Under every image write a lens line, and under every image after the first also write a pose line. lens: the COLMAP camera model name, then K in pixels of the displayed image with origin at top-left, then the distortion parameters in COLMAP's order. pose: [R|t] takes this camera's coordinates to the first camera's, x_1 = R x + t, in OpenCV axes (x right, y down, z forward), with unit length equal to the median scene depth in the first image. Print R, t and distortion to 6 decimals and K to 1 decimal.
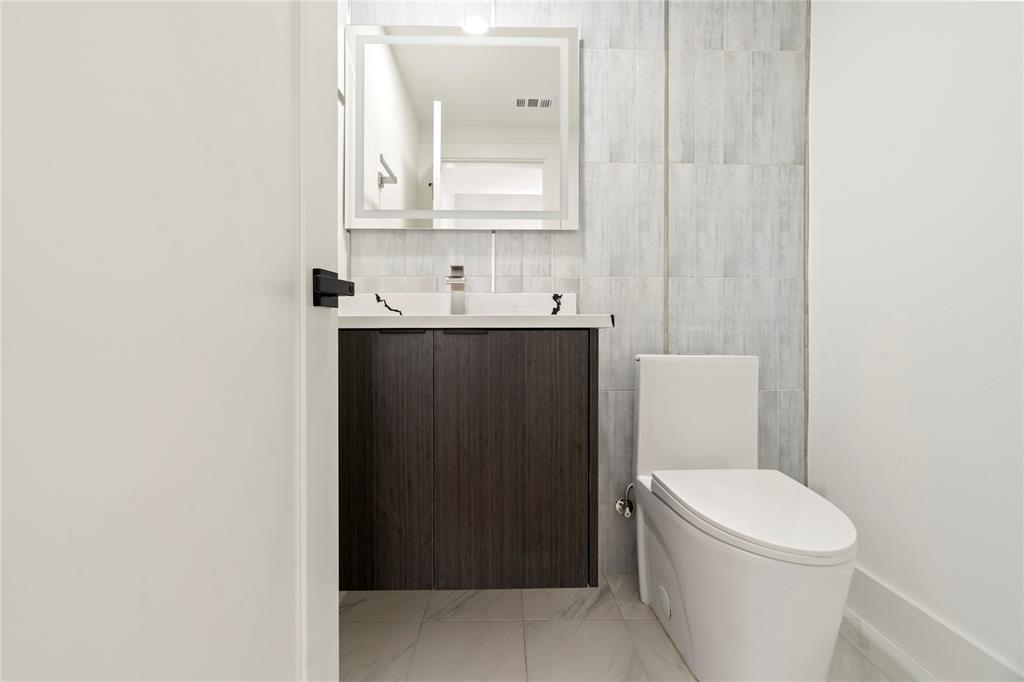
lens RADIAL K [[465.7, 0, 512.1], [0, 465.7, 338.6], [0, 0, 1]] dist [0.000466, 0.002029]
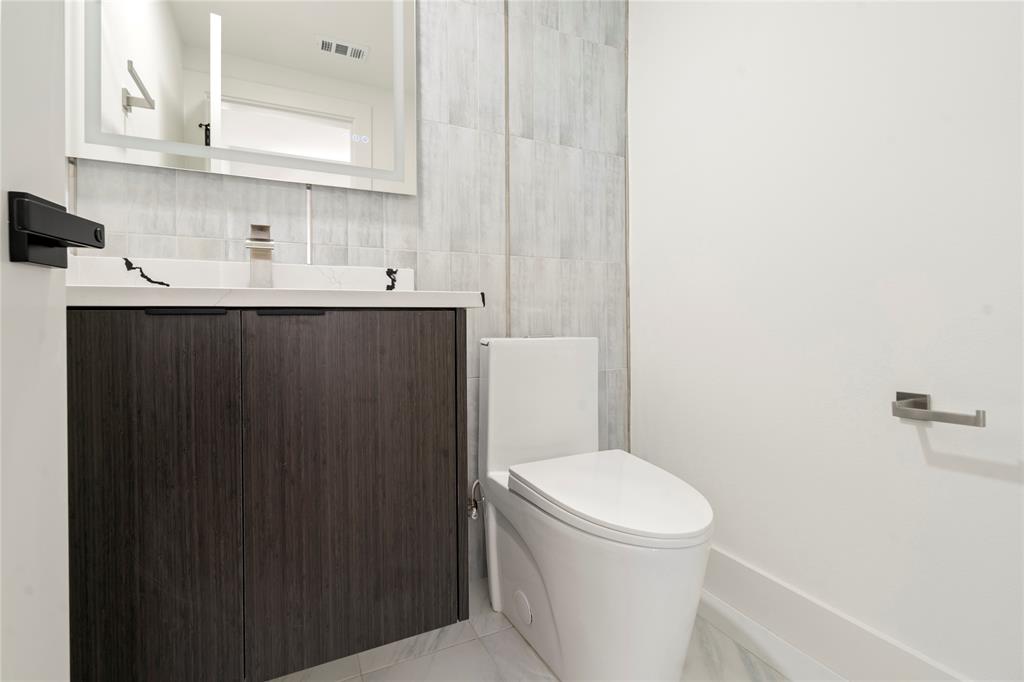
lens RADIAL K [[465.7, 0, 502.9], [0, 465.7, 321.3], [0, 0, 1]] dist [0.000466, 0.002029]
pose [[0.911705, -0.005736, 0.410805, -0.067886], [0.005886, 0.999982, 0.000900, 0.000391], [-0.410803, 0.001598, 0.911723, 0.145555]]
